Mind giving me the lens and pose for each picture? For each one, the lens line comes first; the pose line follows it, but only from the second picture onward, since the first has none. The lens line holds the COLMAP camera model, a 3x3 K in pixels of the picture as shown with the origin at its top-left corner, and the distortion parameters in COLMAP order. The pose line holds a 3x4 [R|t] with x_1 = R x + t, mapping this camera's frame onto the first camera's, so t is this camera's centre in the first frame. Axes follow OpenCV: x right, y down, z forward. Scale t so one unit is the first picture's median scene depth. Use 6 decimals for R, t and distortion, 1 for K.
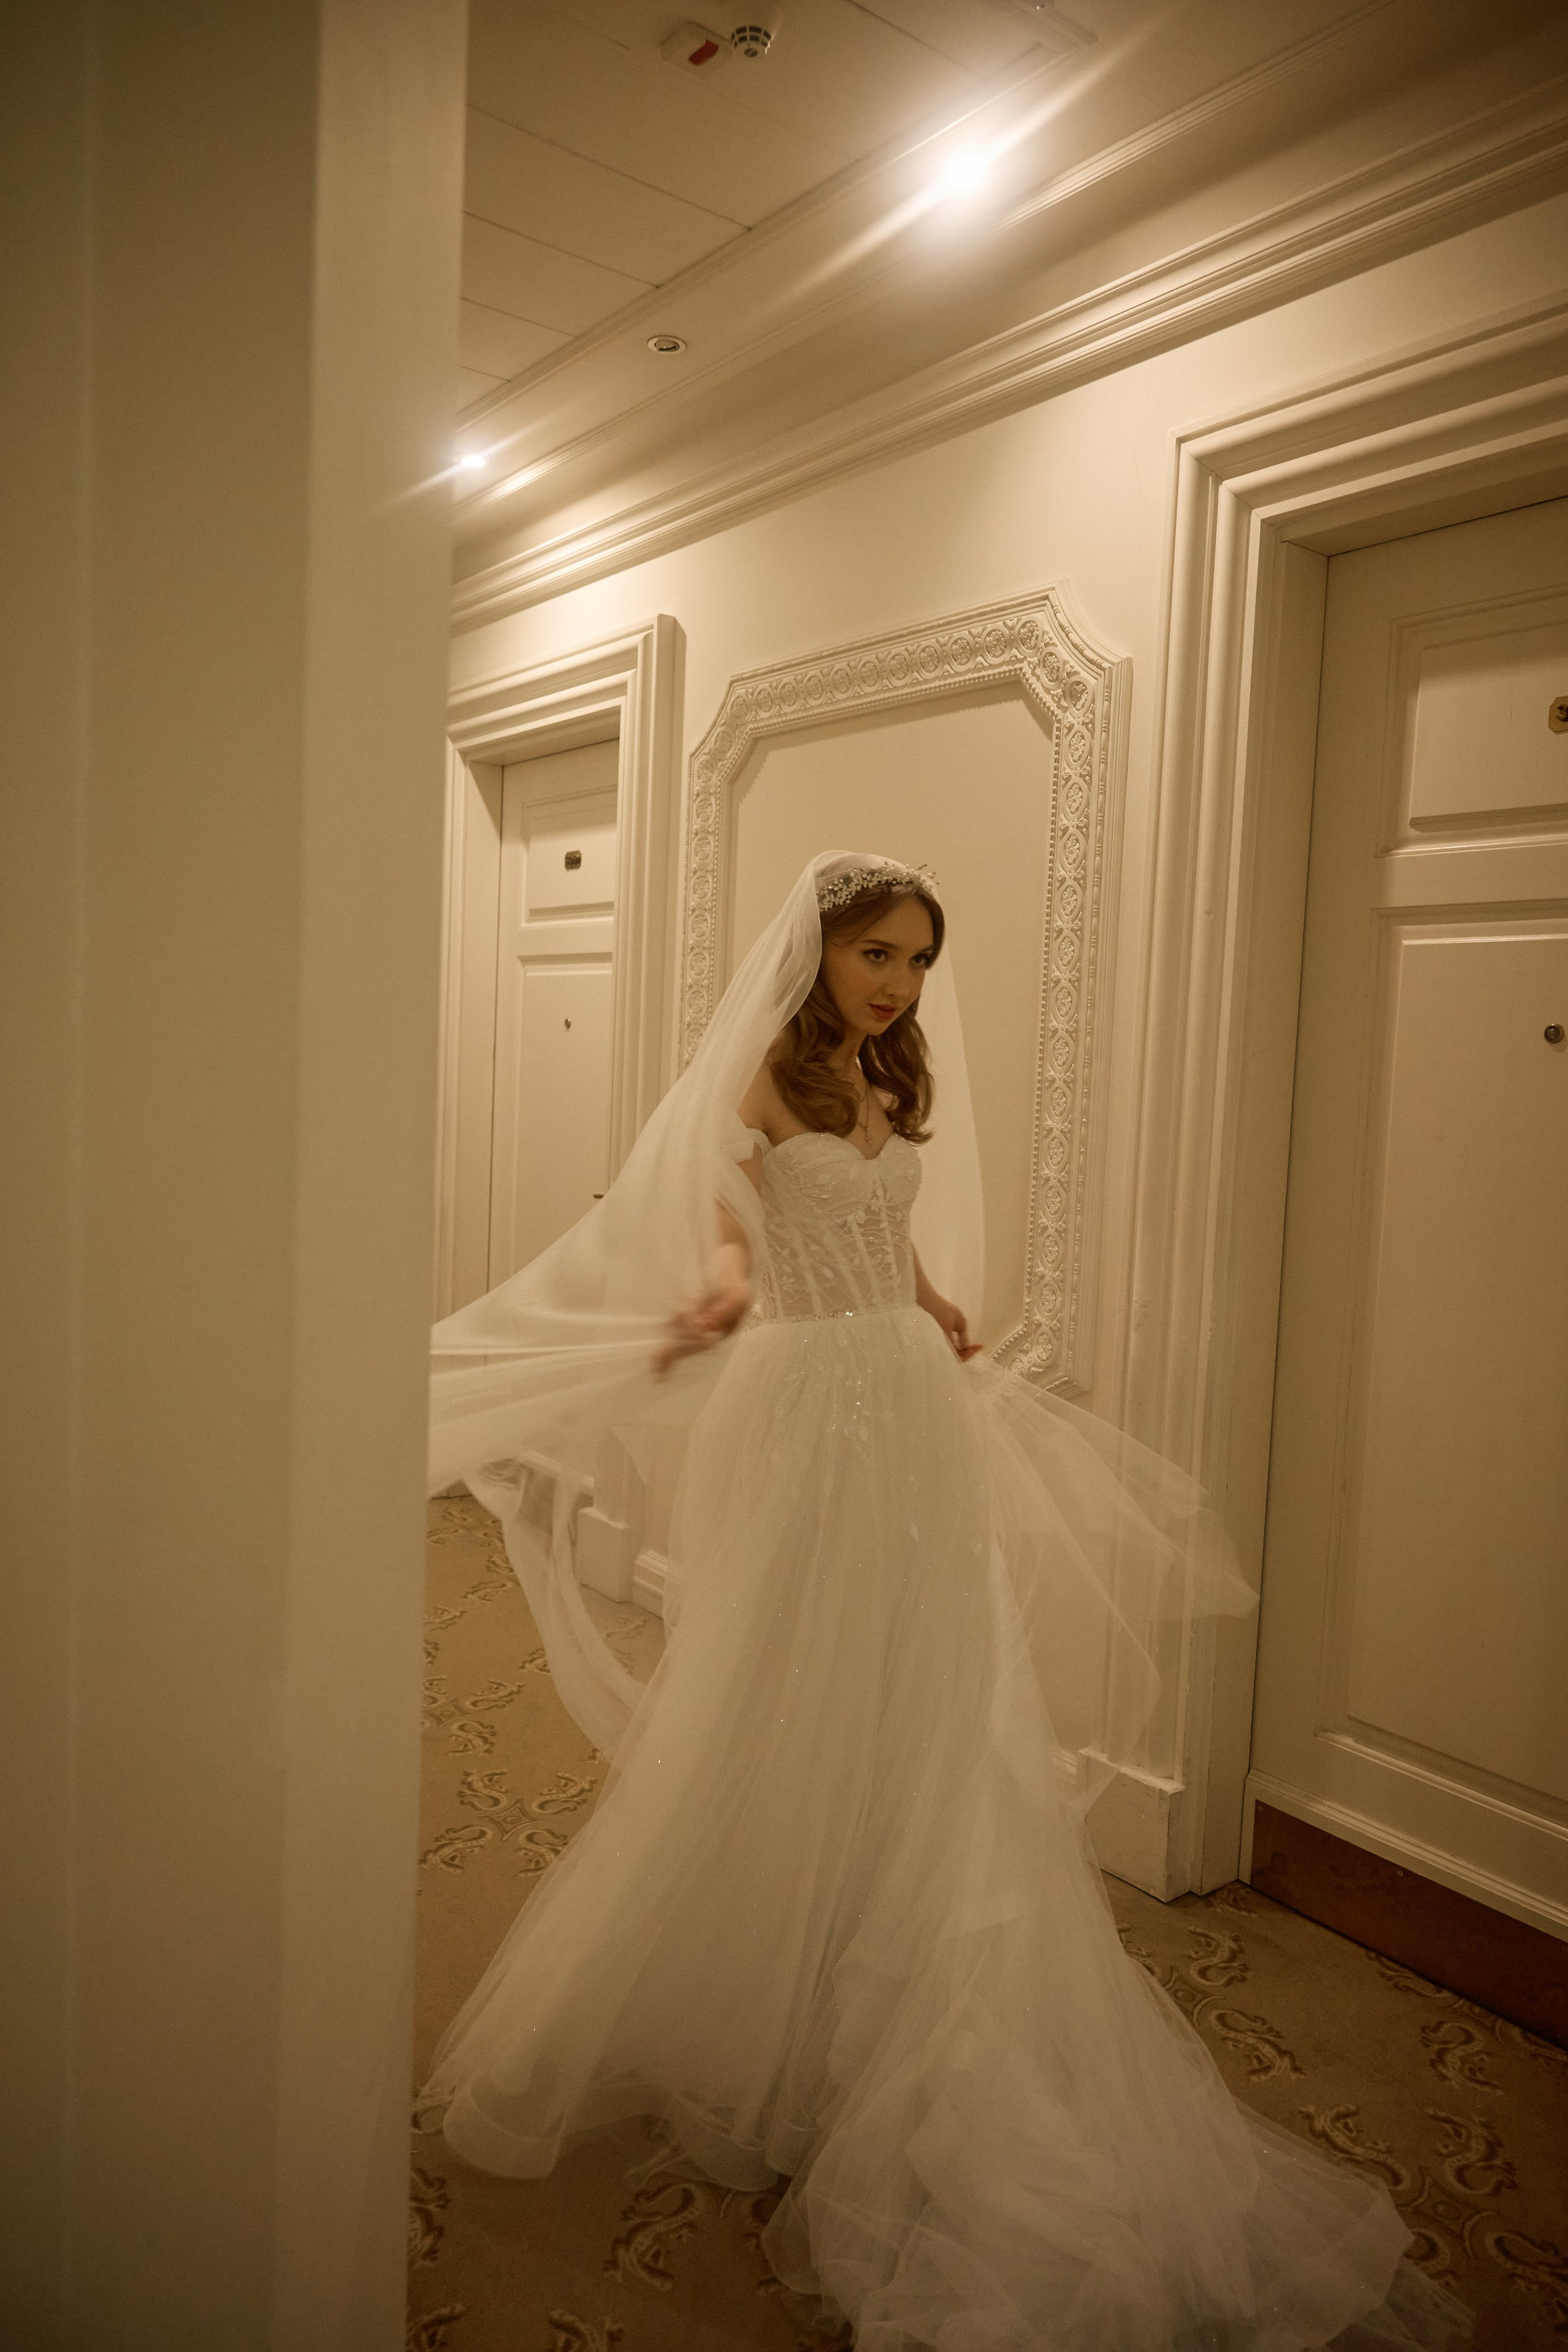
lens RADIAL K [[1598.5, 0, 785.6], [0, 1598.5, 1176.8], [0, 0, 1]] dist [-0.004527, -0.000464]
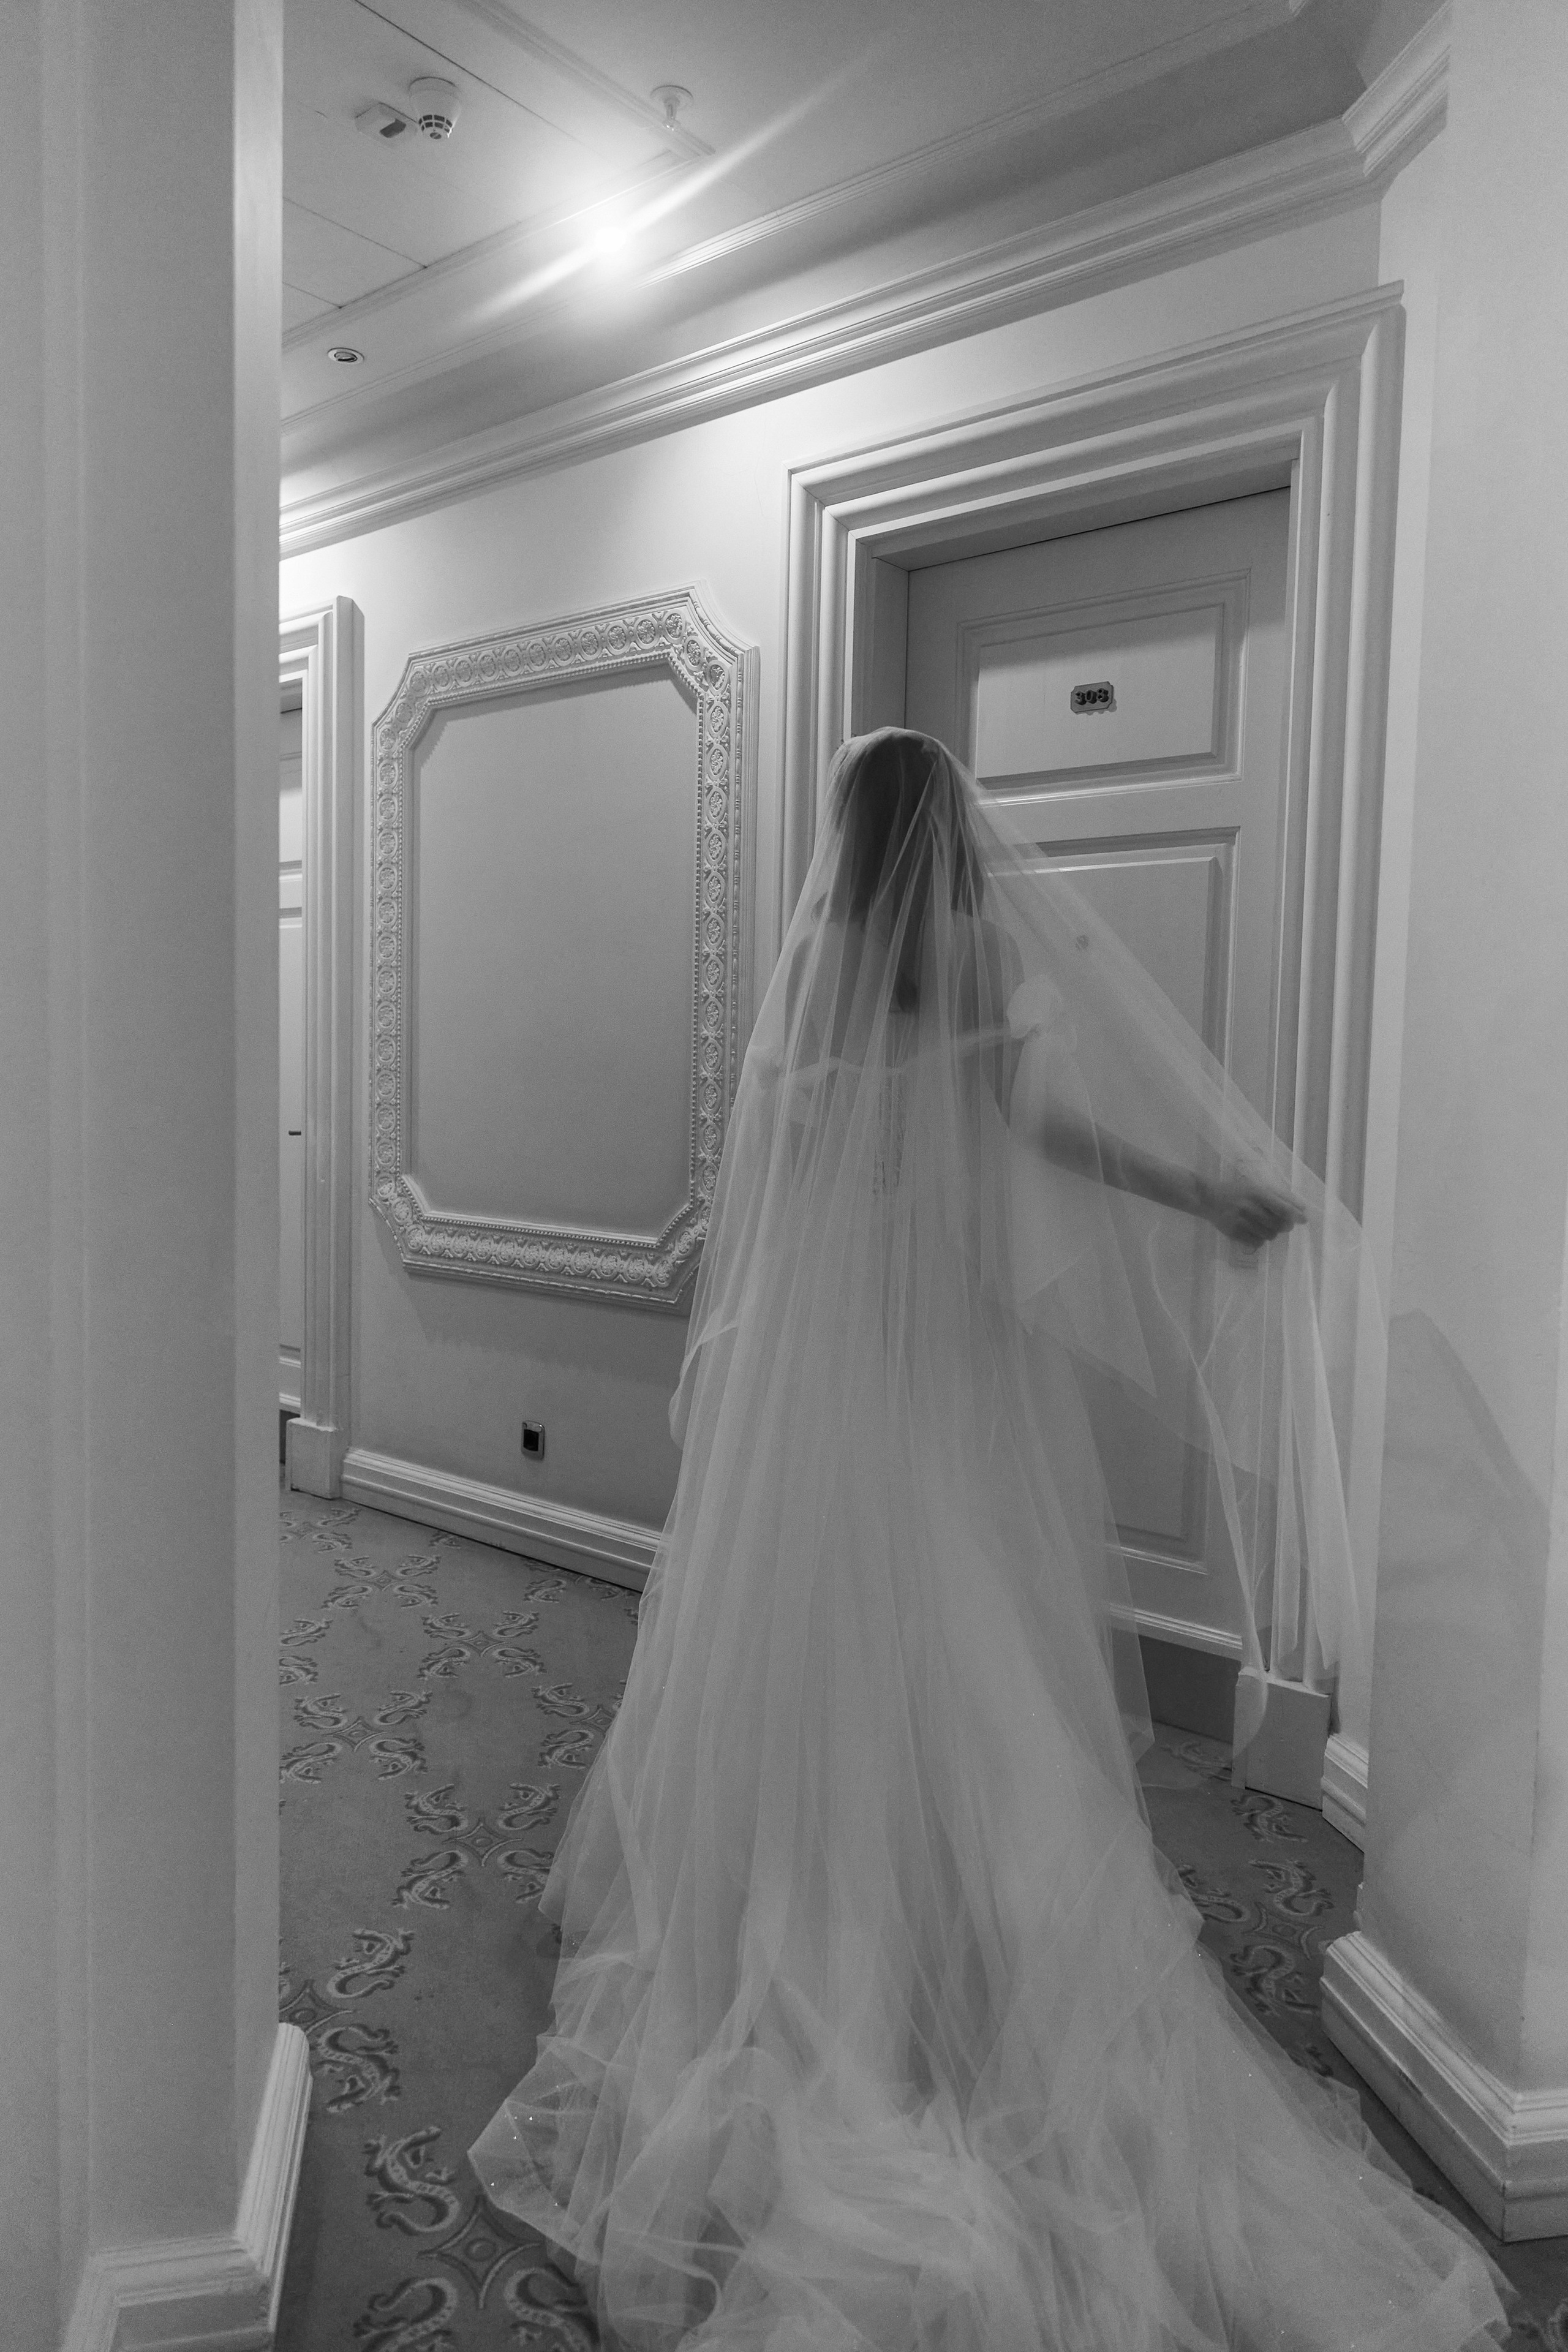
lens RADIAL K [[1598.5, 0, 783.4], [0, 1598.5, 1173.7], [0, 0, 1]] dist [-0.004527, -0.000464]
pose [[0.976140, -0.034530, 0.214377, -0.038314], [0.034785, 0.999391, 0.002583, 0.070691], [-0.214336, 0.004936, 0.976747, -0.183107]]
